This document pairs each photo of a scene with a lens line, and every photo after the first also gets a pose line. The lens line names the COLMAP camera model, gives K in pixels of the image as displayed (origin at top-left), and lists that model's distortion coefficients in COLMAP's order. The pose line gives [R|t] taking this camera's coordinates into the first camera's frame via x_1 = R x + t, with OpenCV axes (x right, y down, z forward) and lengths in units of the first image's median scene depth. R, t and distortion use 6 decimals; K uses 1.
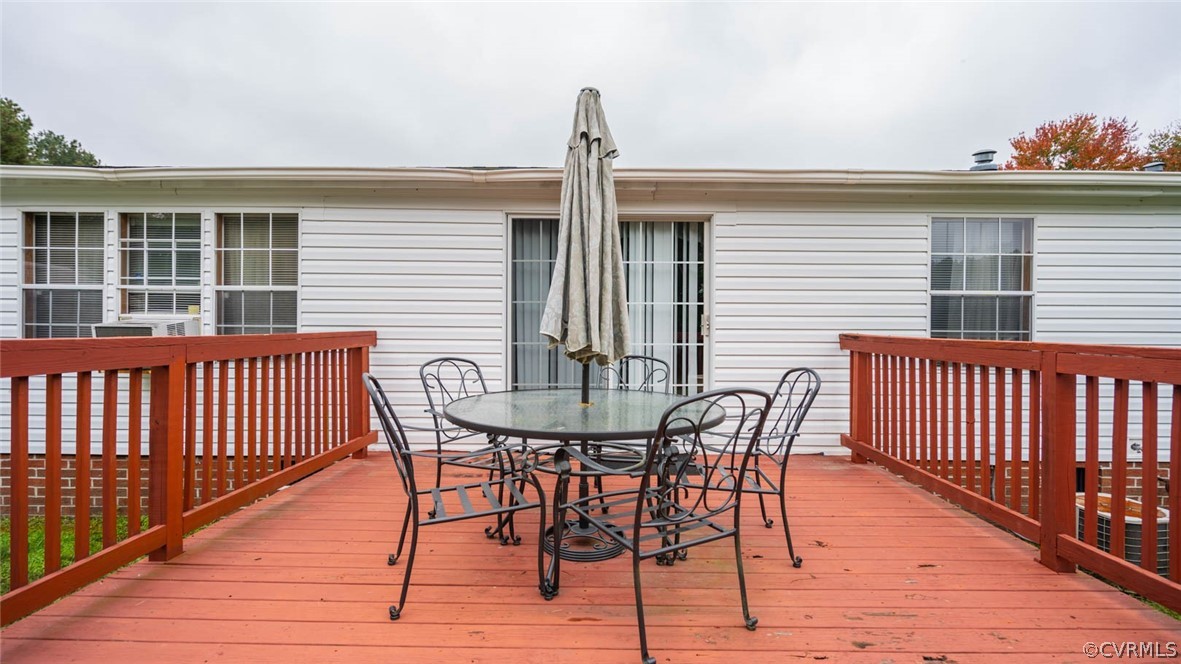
lens RADIAL K [[533.2, 0, 600.8], [0, 533.2, 311.8], [0, 0, 1]] dist [-0.001561, 0.001291]
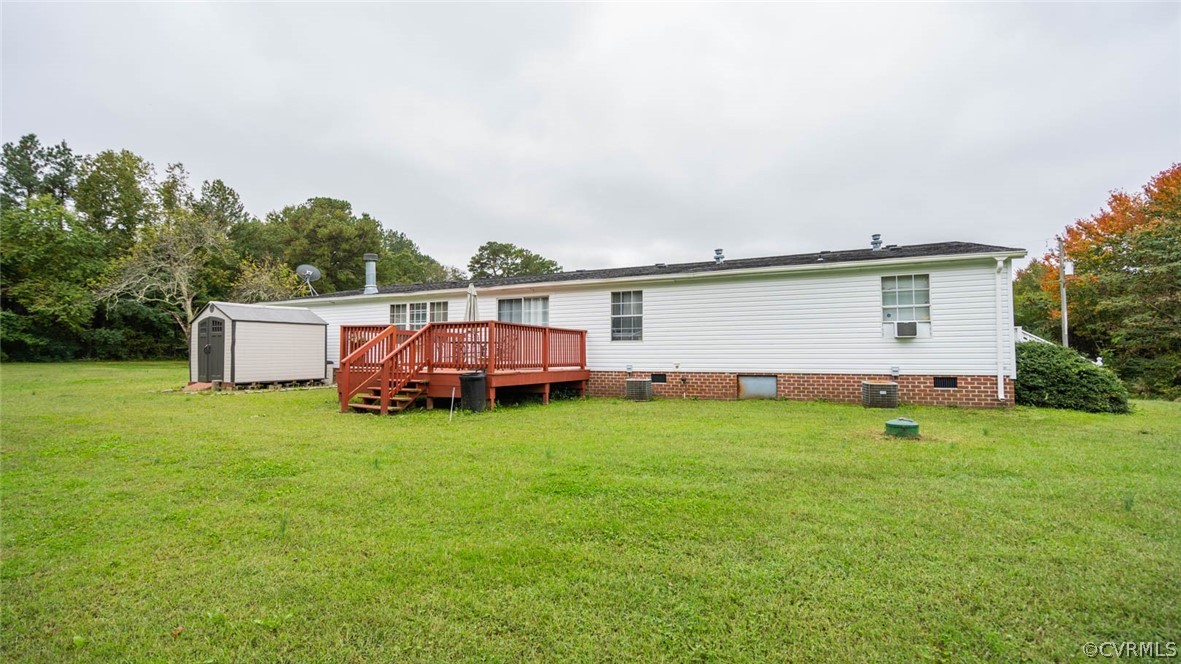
lens RADIAL K [[533.2, 0, 590.6], [0, 533.2, 331.0], [0, 0, 1]] dist [-0.001561, 0.001291]
pose [[0.904765, -0.028225, -0.424975, 1.798693], [0.011957, 0.999092, -0.040899, 0.170966], [0.425743, 0.031923, 0.904281, -1.804589]]
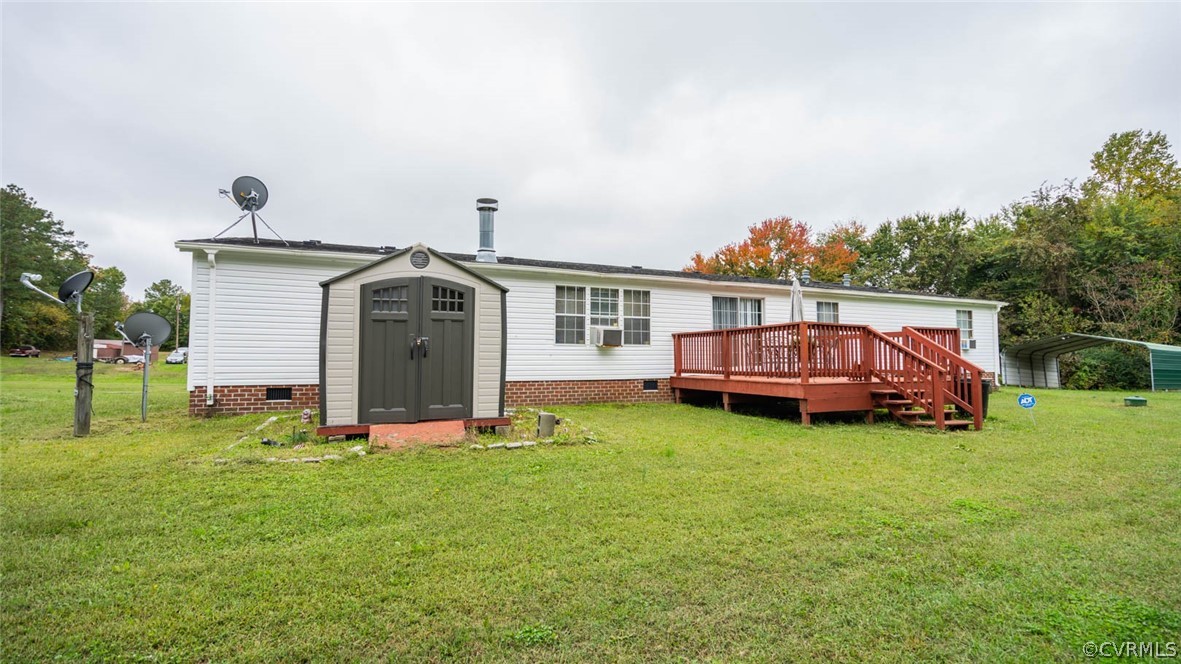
lens RADIAL K [[646.0, 0, 593.5], [0, 646.0, 327.4], [0, 0, 1]] dist [-0.005056, -0.000317]
pose [[0.873458, 0.016598, 0.486616, -2.430525], [0.003464, 0.999182, -0.040300, 0.138450], [-0.486886, 0.036886, 0.872686, -1.764036]]
